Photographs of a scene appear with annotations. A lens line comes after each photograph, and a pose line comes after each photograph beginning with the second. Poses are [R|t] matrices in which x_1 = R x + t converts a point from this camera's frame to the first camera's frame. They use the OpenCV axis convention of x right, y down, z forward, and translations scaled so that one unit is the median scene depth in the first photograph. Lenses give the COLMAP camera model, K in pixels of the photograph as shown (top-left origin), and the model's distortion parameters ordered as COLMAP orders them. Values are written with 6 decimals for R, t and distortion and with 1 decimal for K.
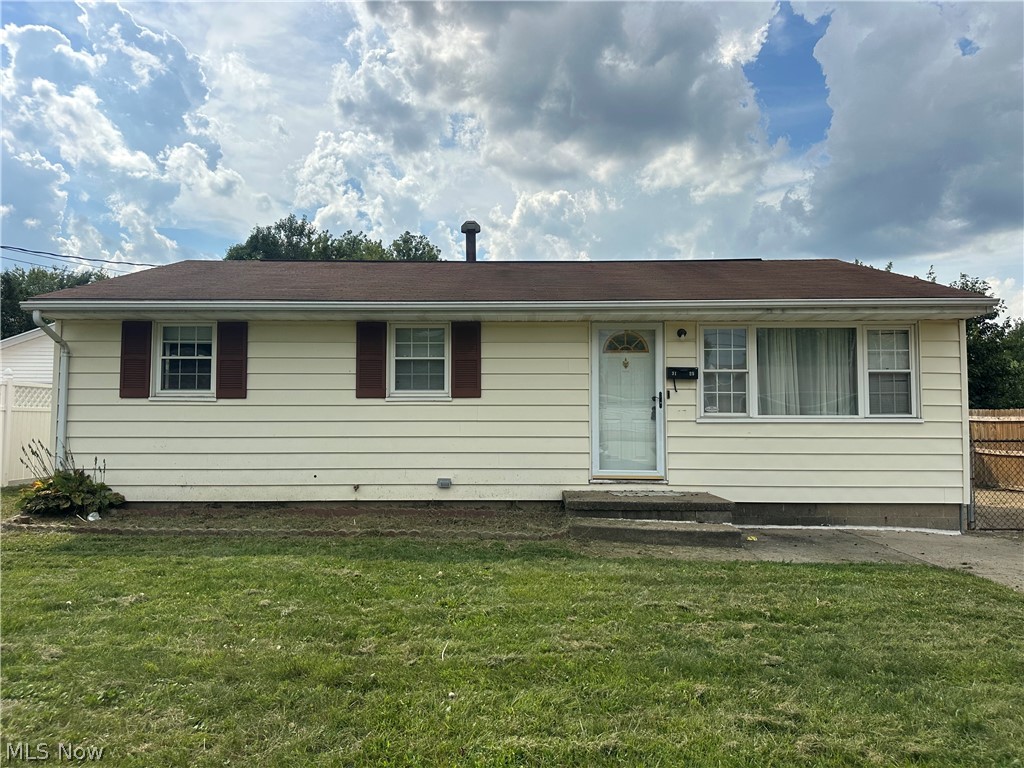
lens RADIAL K [[716.5, 0, 514.2], [0, 716.5, 373.9], [0, 0, 1]] dist [0.055904, -0.005749]
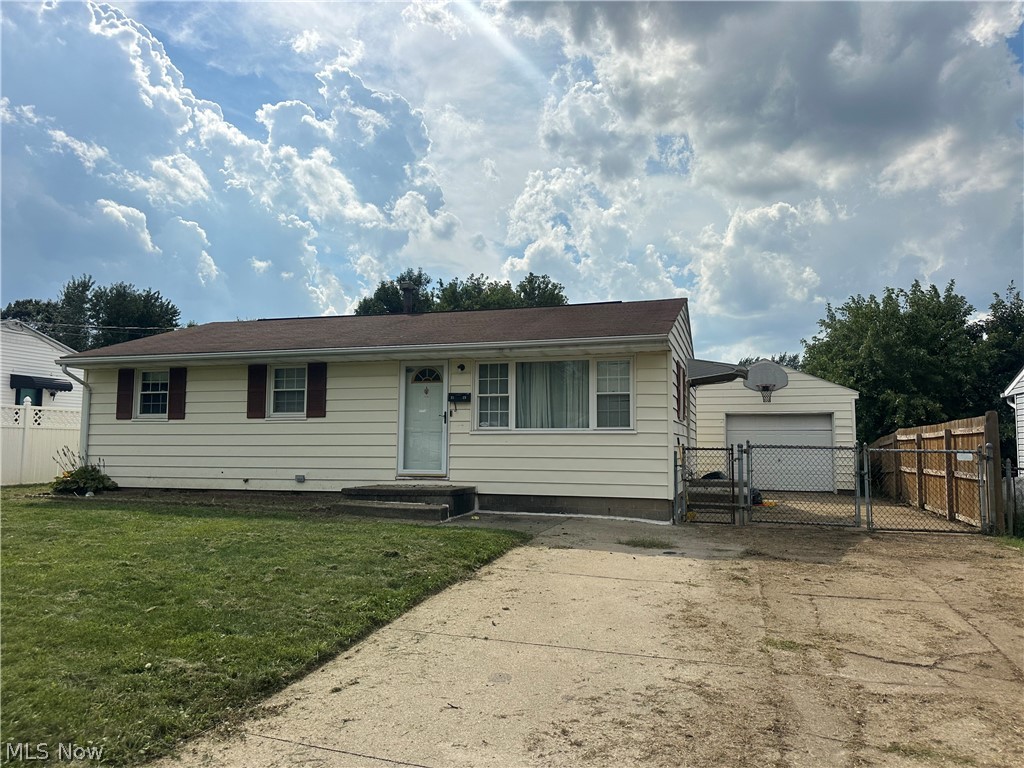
lens RADIAL K [[722.3, 0, 512.0], [0, 722.3, 384.0], [0, 0, 1]] dist [0.105170, -0.130316]
pose [[0.960692, -0.020899, -0.276828, 0.699583], [0.012288, 0.999386, -0.032804, 0.019440], [0.277344, 0.028113, 0.960359, -0.265397]]
